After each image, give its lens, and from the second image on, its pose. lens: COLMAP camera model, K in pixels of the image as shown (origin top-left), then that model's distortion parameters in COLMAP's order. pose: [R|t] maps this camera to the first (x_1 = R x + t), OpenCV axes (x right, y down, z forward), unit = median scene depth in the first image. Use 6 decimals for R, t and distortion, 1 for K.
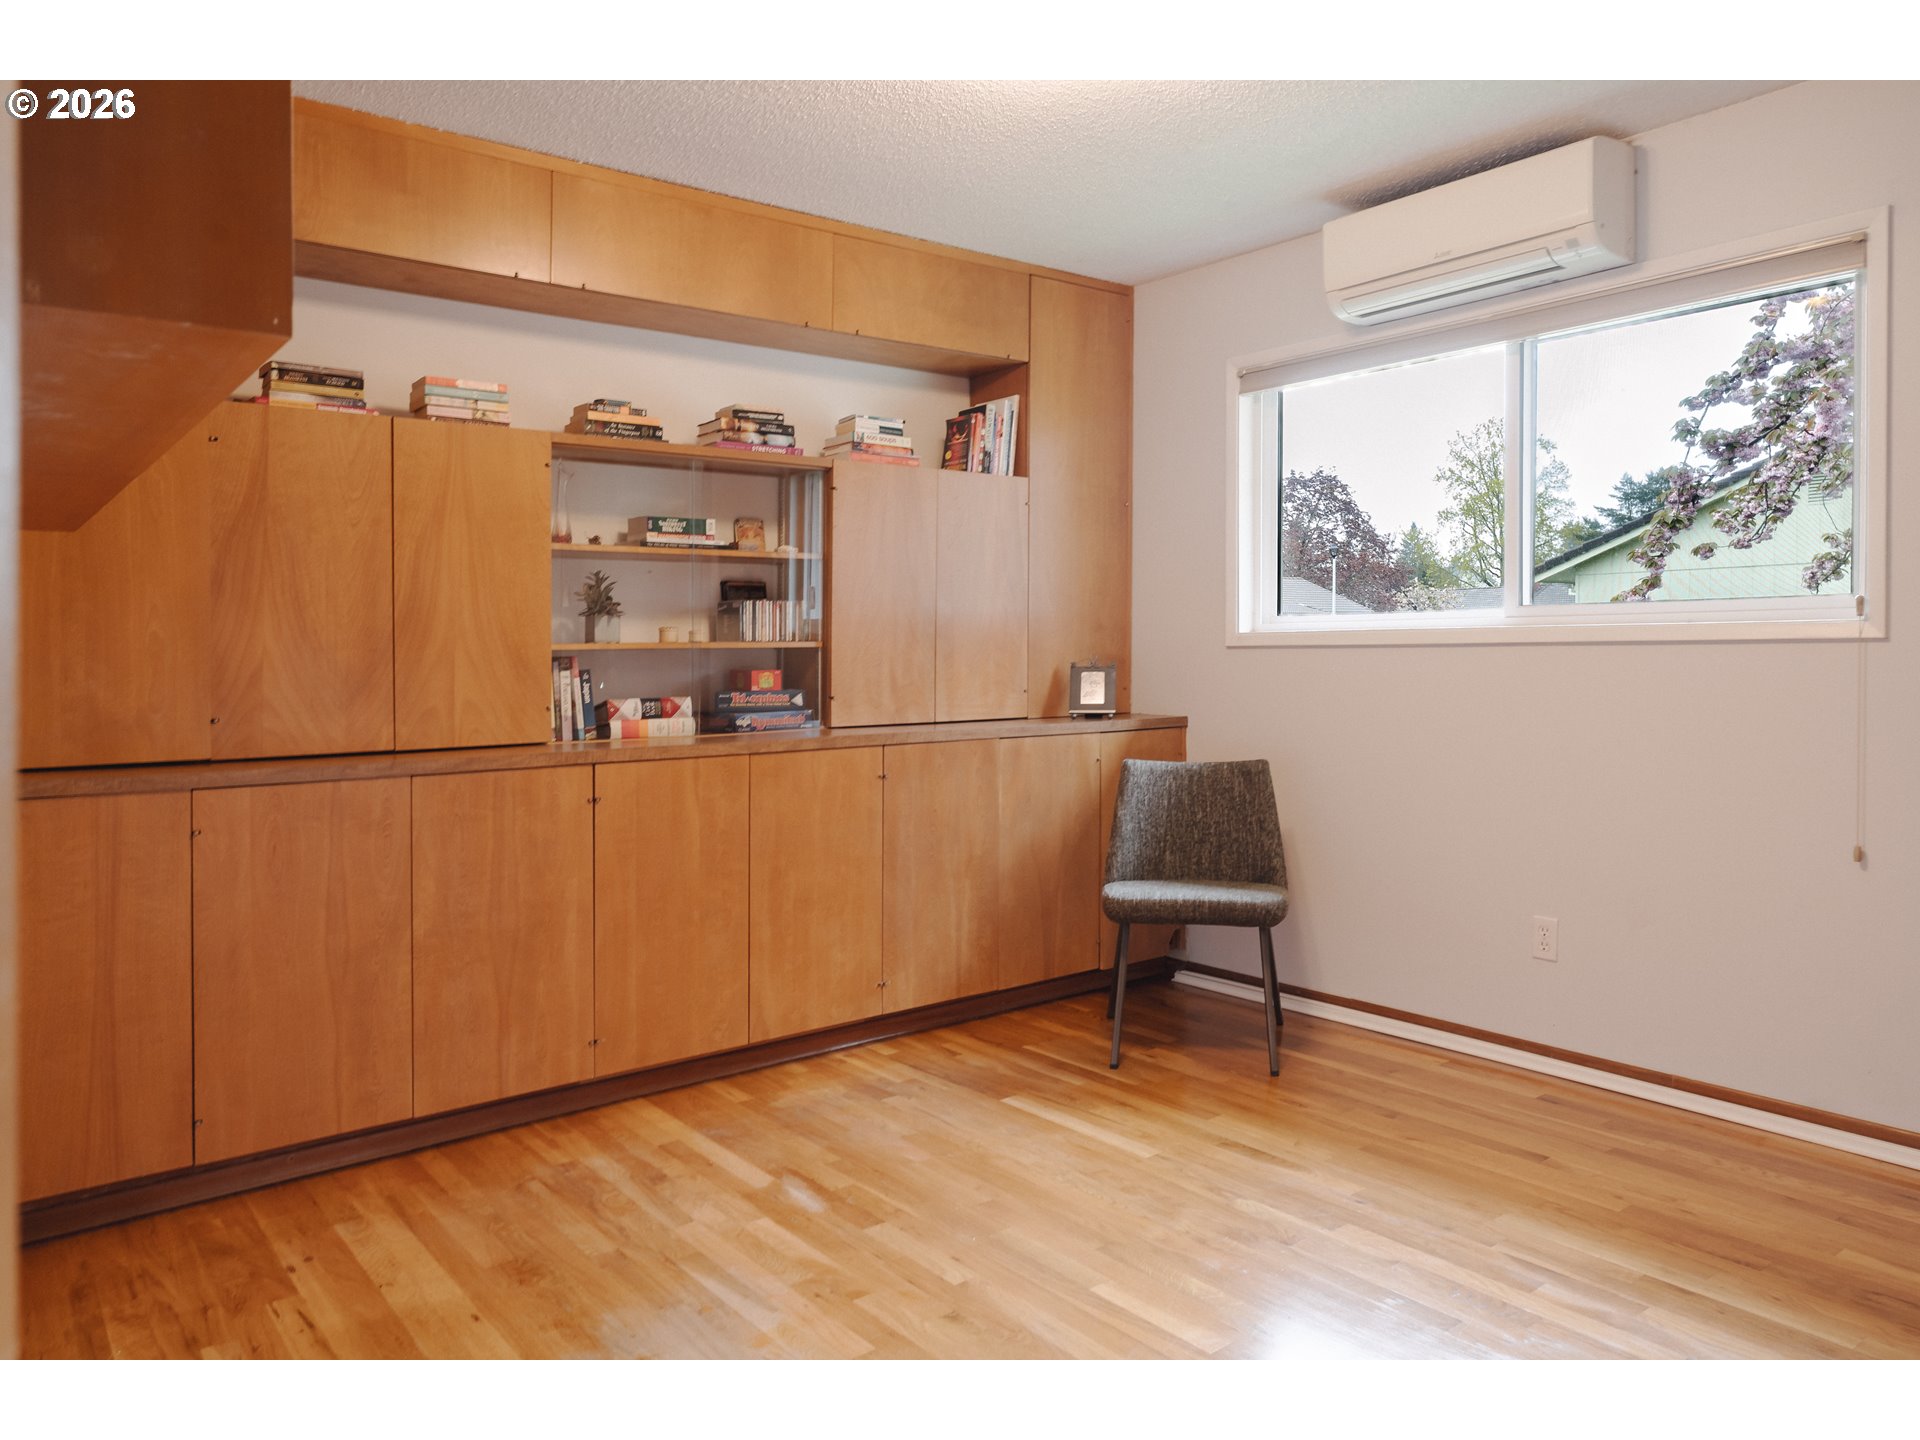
lens RADIAL K [[1319.8, 0, 960.0], [0, 1319.8, 720.0], [0, 0, 1]] dist [-0.000815, -0.000423]
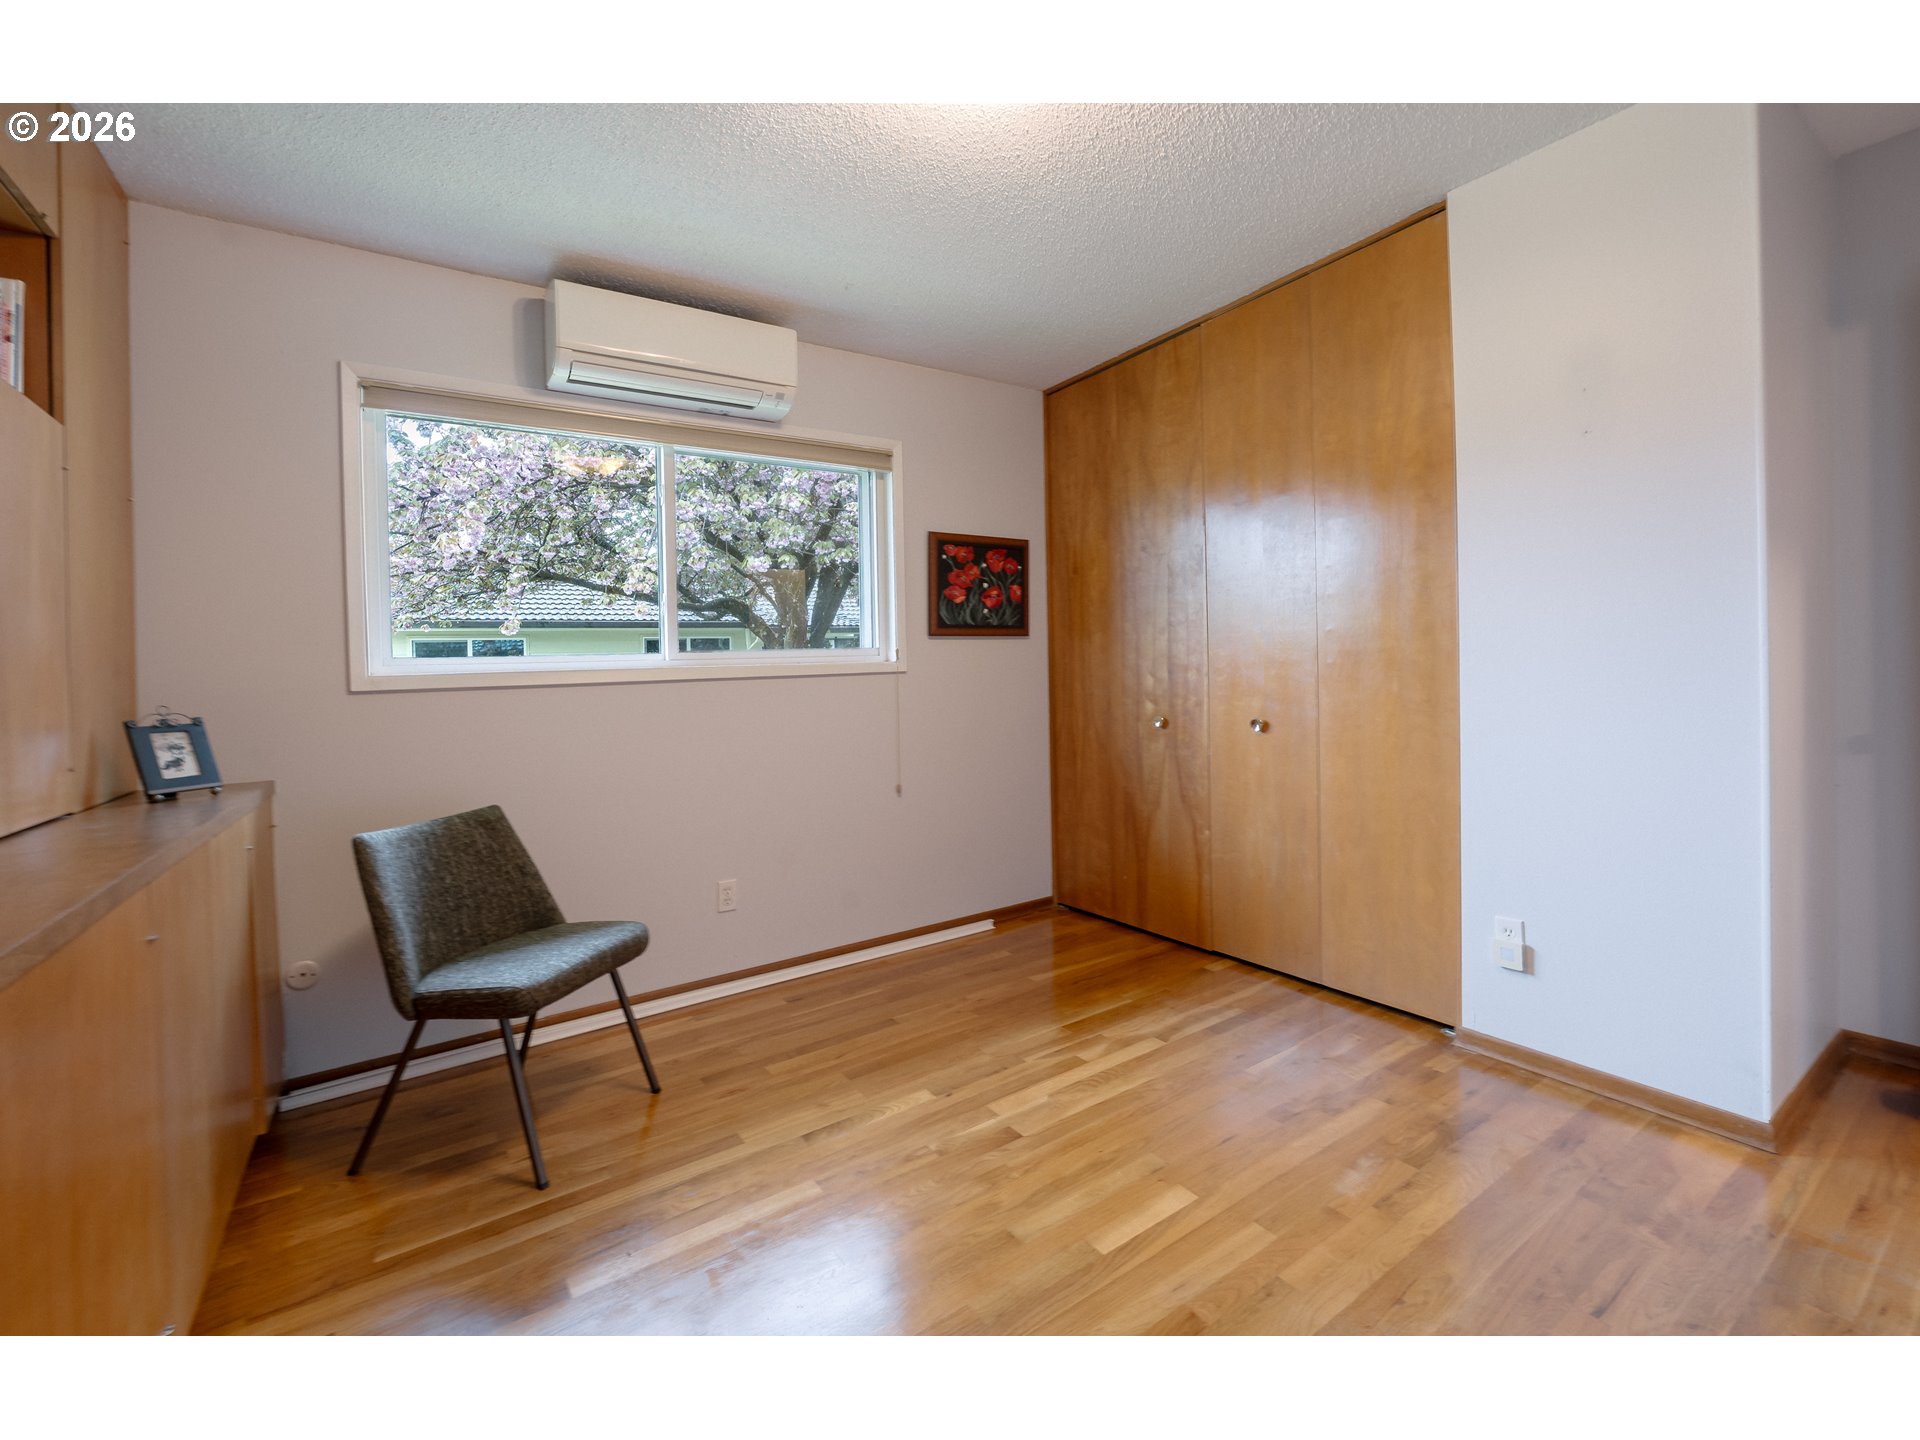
lens RADIAL K [[811.1, 0, 960.0], [0, 811.1, 720.0], [0, 0, 1]] dist [-0.001475, -0.000213]
pose [[0.076029, -0.048969, 0.995902, -0.368071], [0.091650, 0.994908, 0.041924, -0.028470], [-0.992885, 0.088087, 0.080130, 0.686531]]
